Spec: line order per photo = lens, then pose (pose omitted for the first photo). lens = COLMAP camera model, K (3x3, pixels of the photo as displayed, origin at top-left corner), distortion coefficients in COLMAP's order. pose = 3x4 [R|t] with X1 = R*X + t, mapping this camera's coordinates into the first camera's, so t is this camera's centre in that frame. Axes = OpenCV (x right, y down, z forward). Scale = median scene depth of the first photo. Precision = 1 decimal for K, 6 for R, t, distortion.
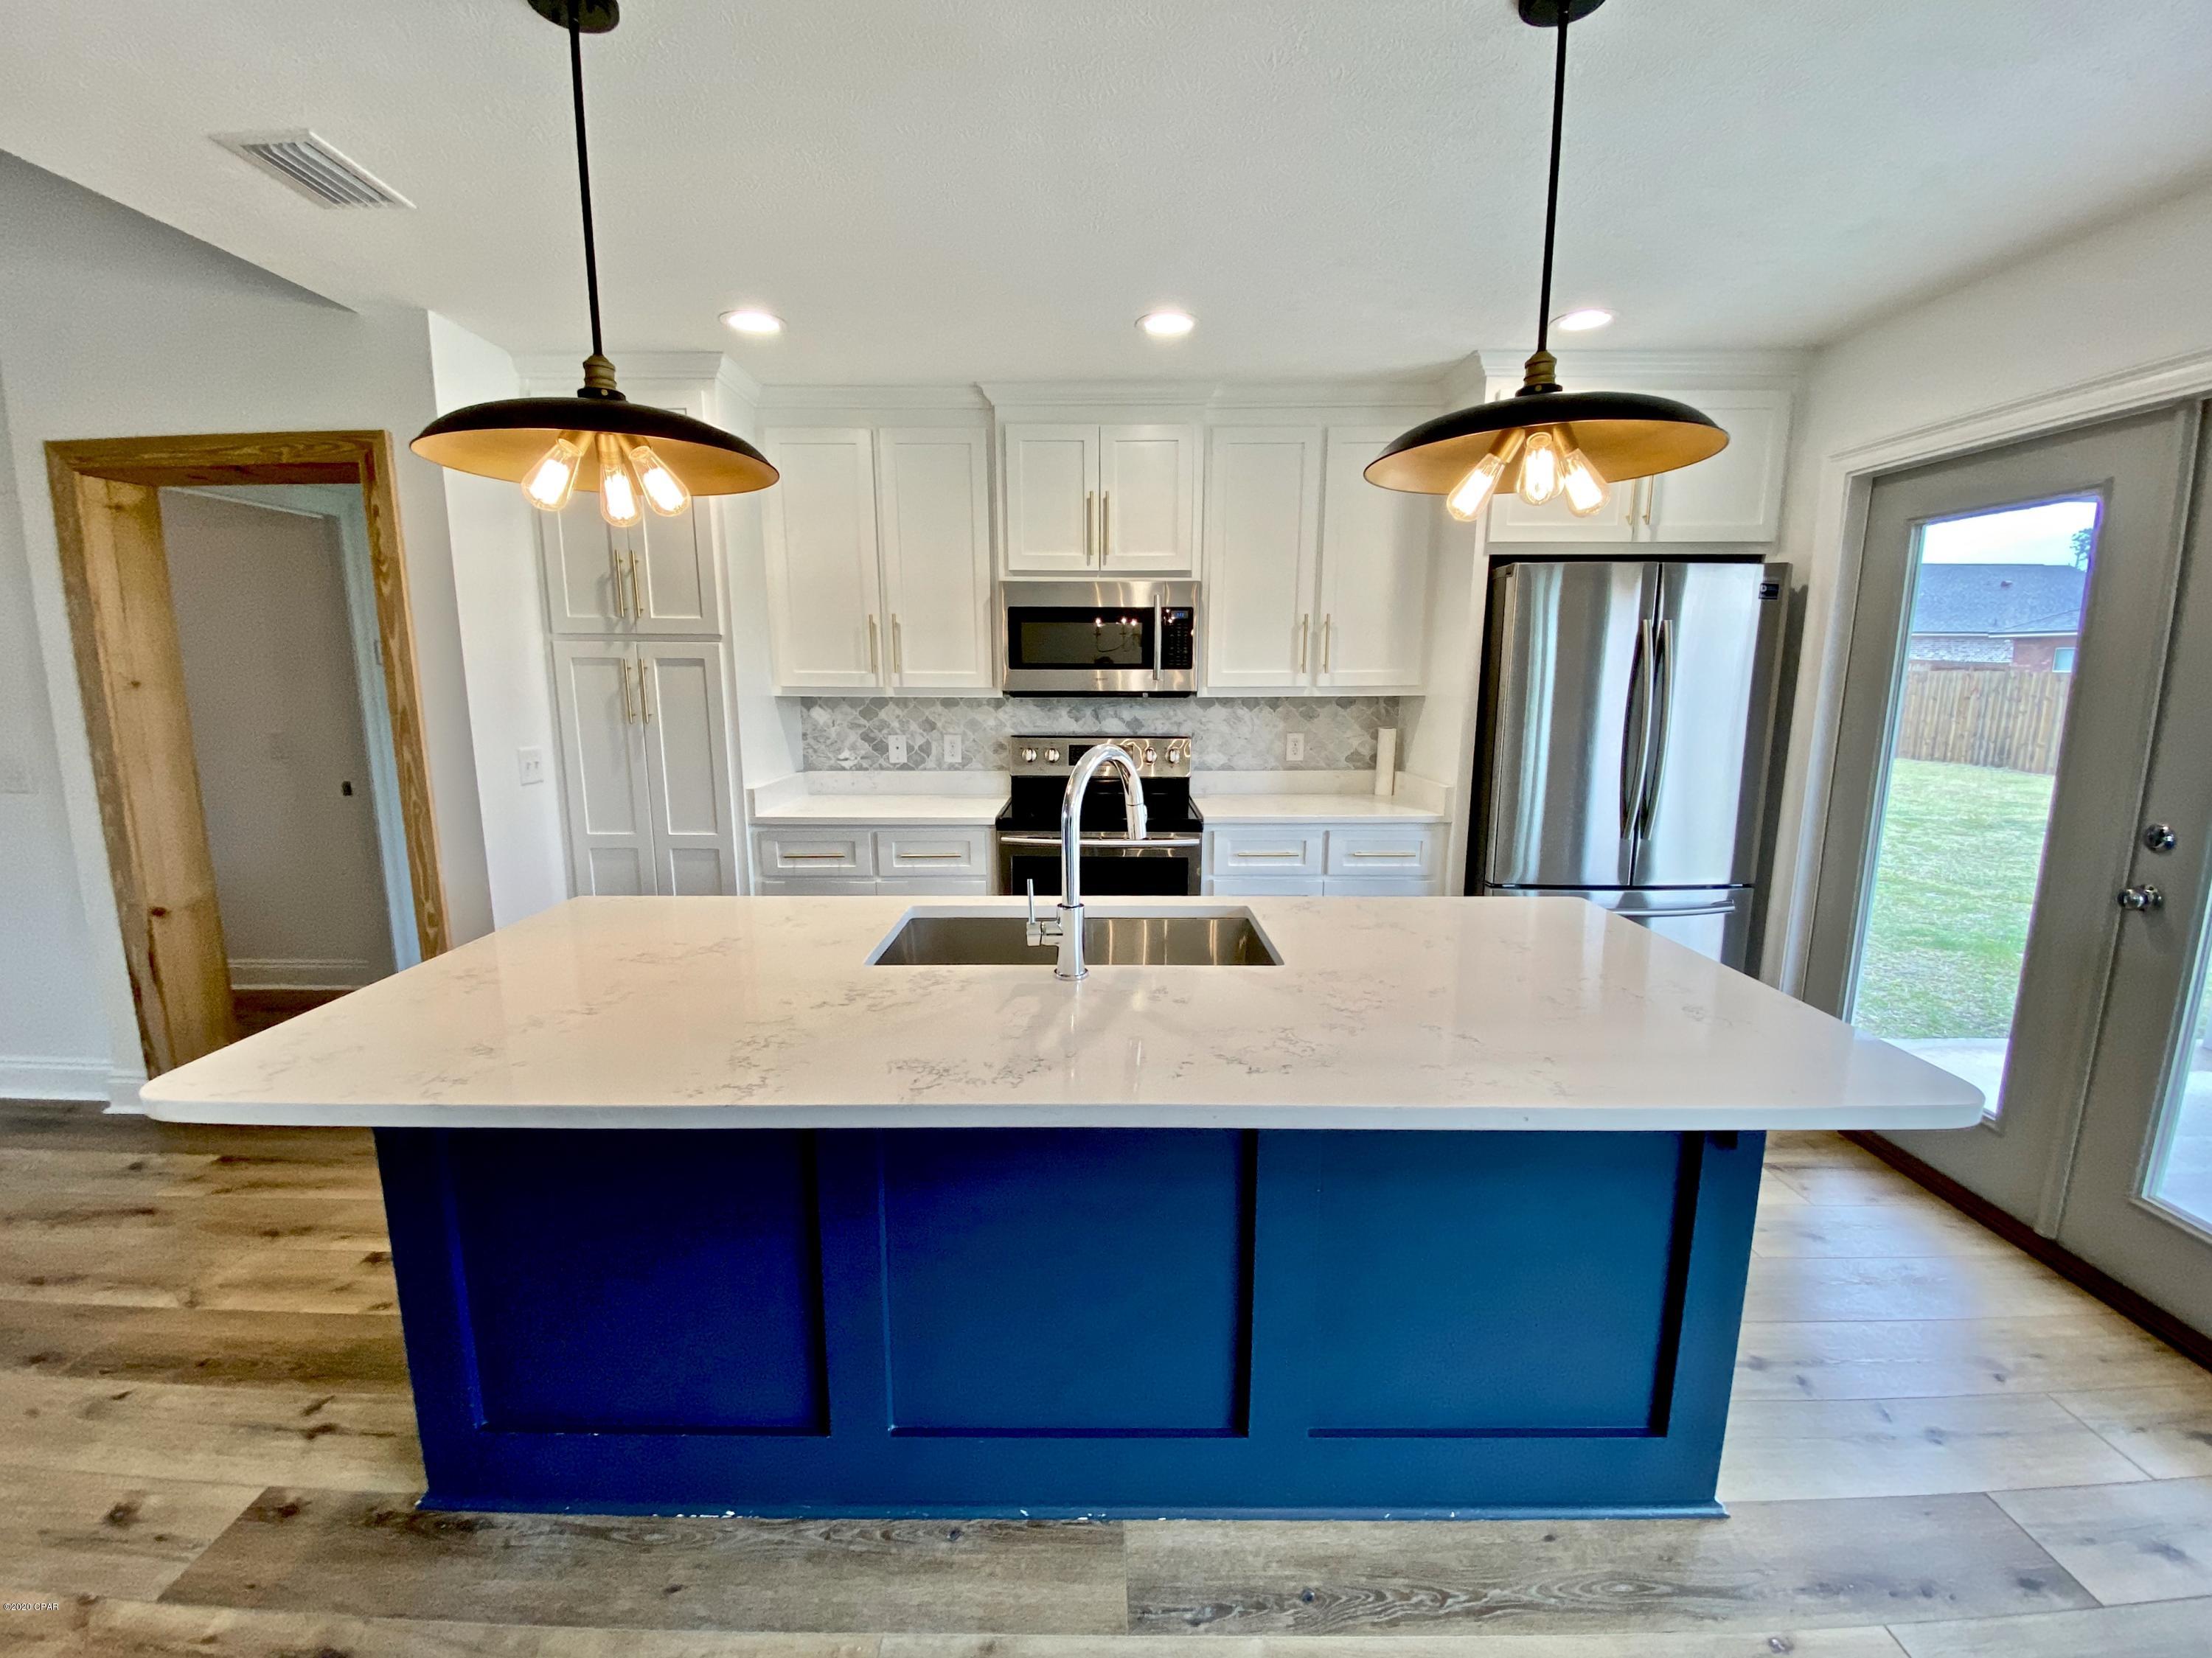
lens RADIAL K [[907.2, 0, 1100.2], [0, 907.2, 837.4], [0, 0, 1]] dist [-0.016072, -0.002032]
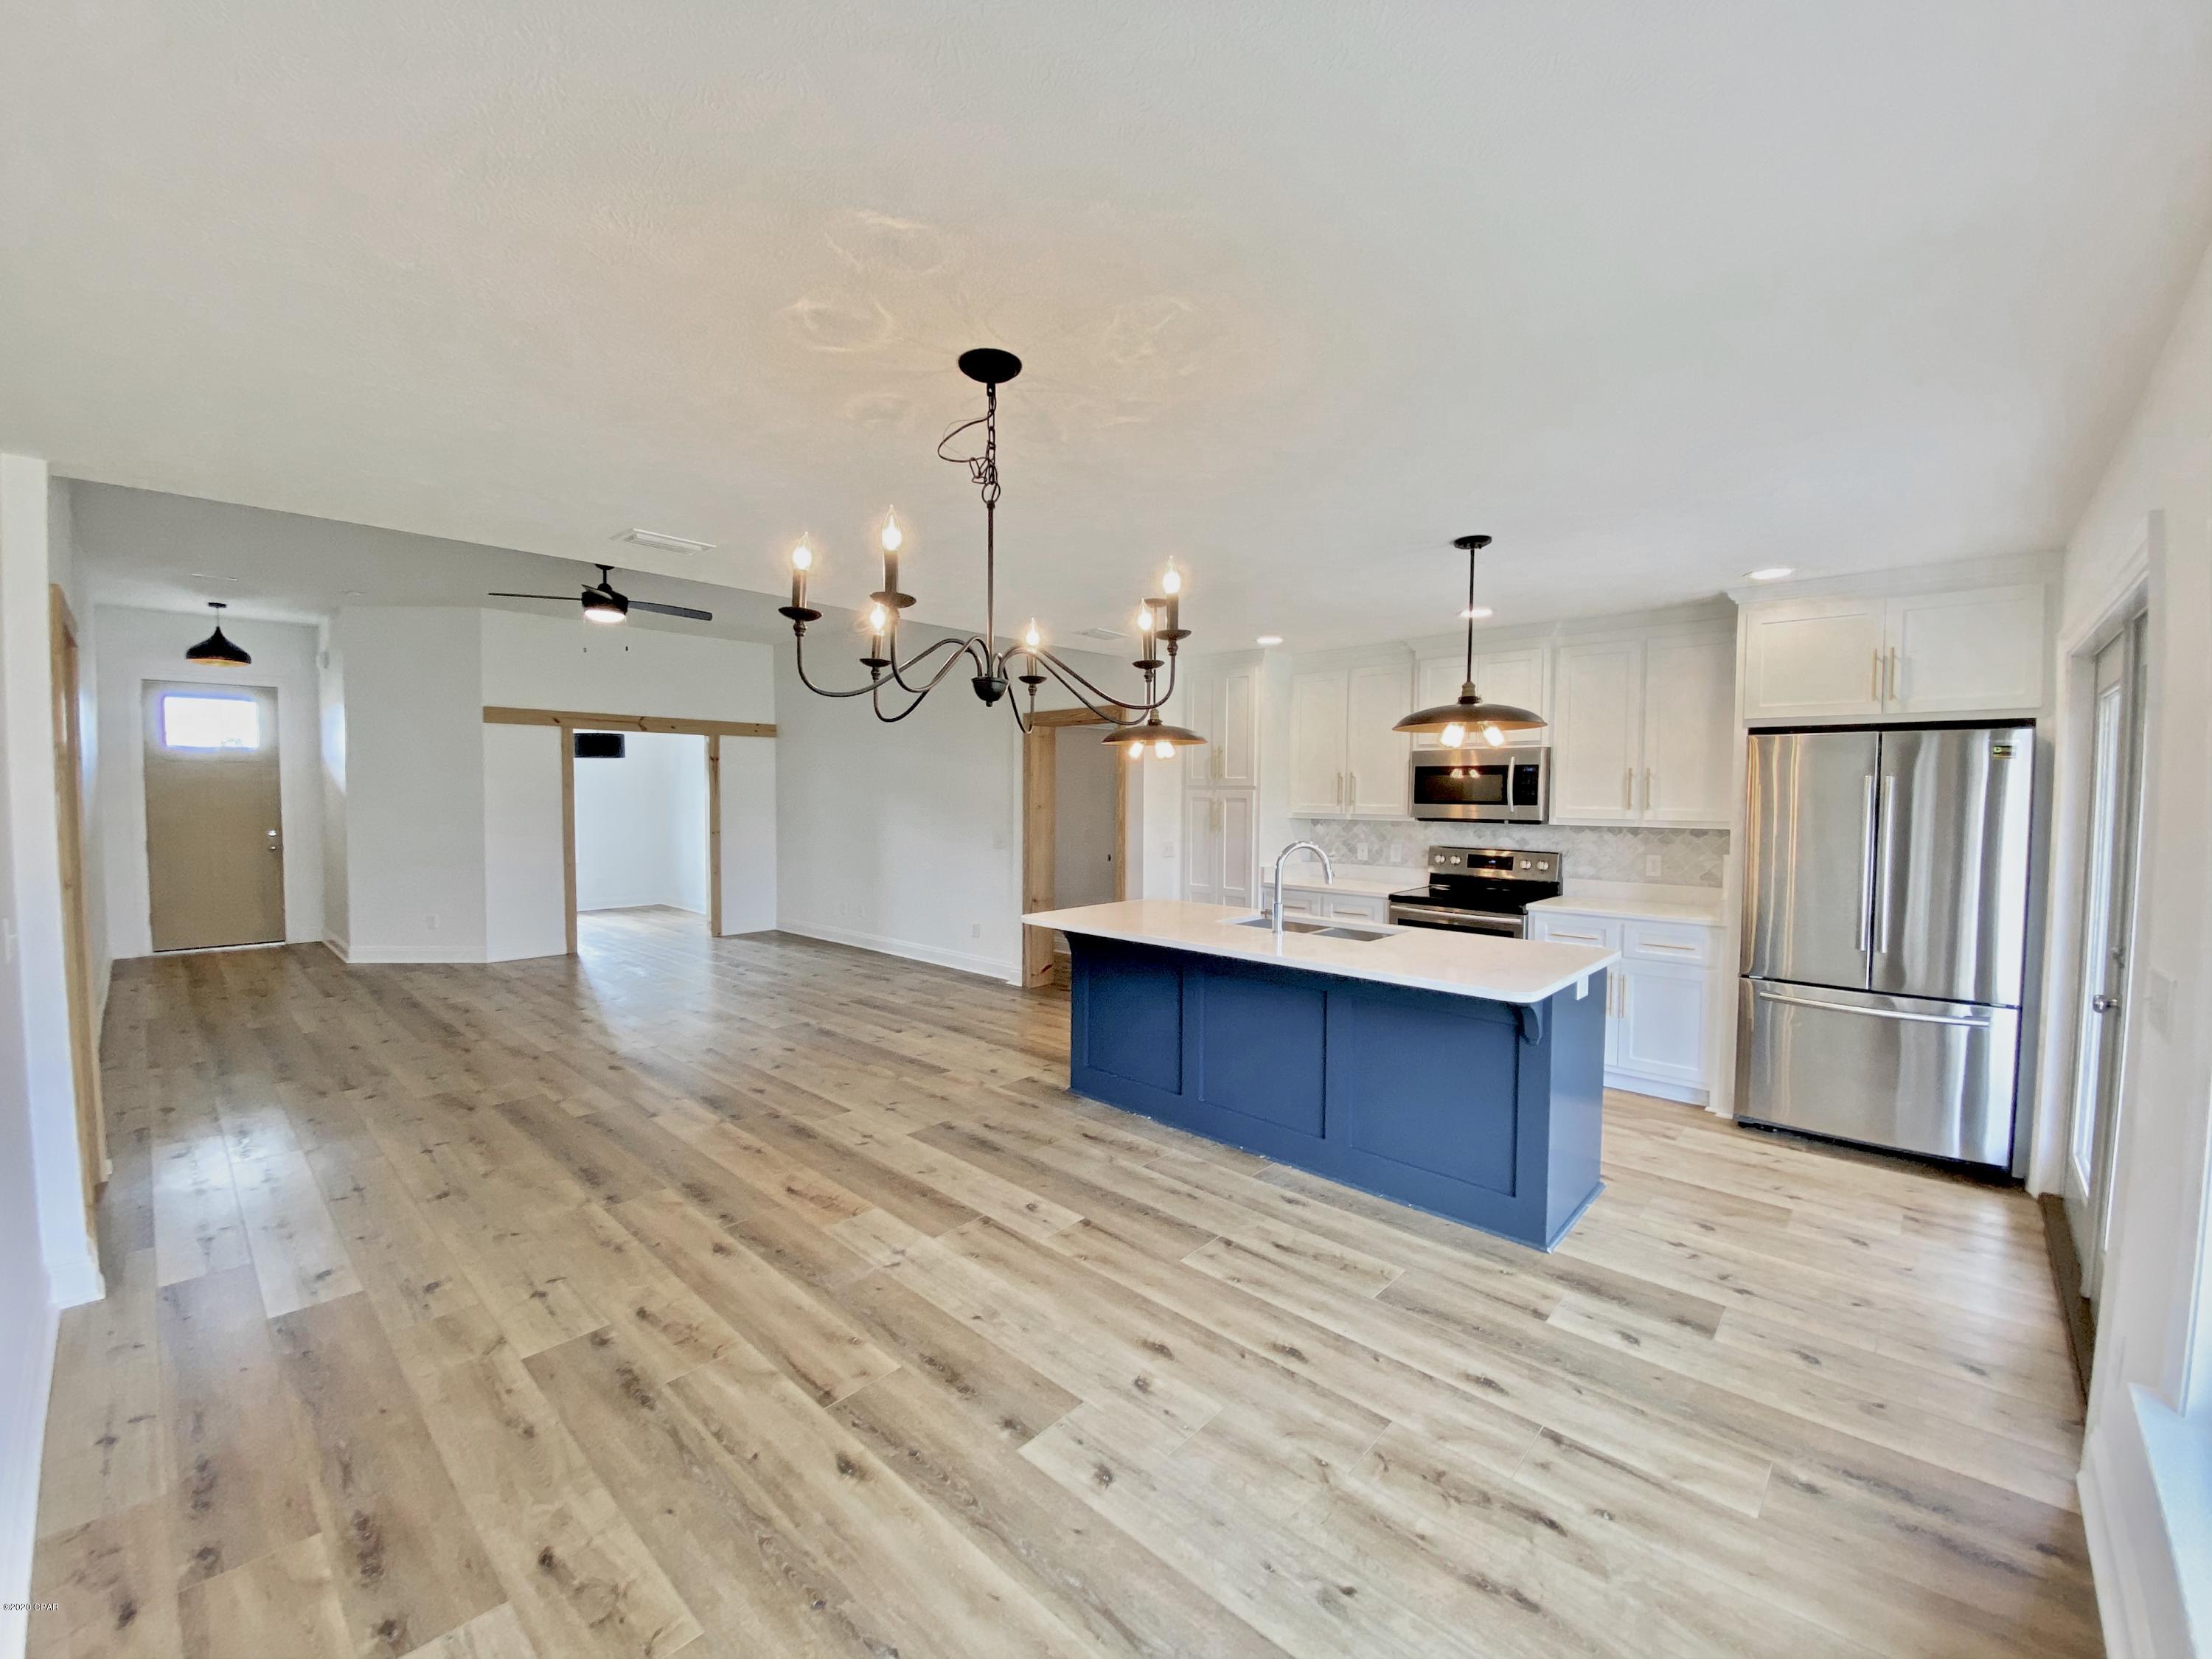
lens RADIAL K [[907.2, 0, 1108.3], [0, 907.2, 835.8], [0, 0, 1]] dist [-0.016072, -0.002032]
pose [[0.732014, 0.036598, -0.680306, 0.600394], [-0.125956, 0.988612, -0.082345, 0.072386], [0.669545, 0.145967, 0.728288, -0.541259]]
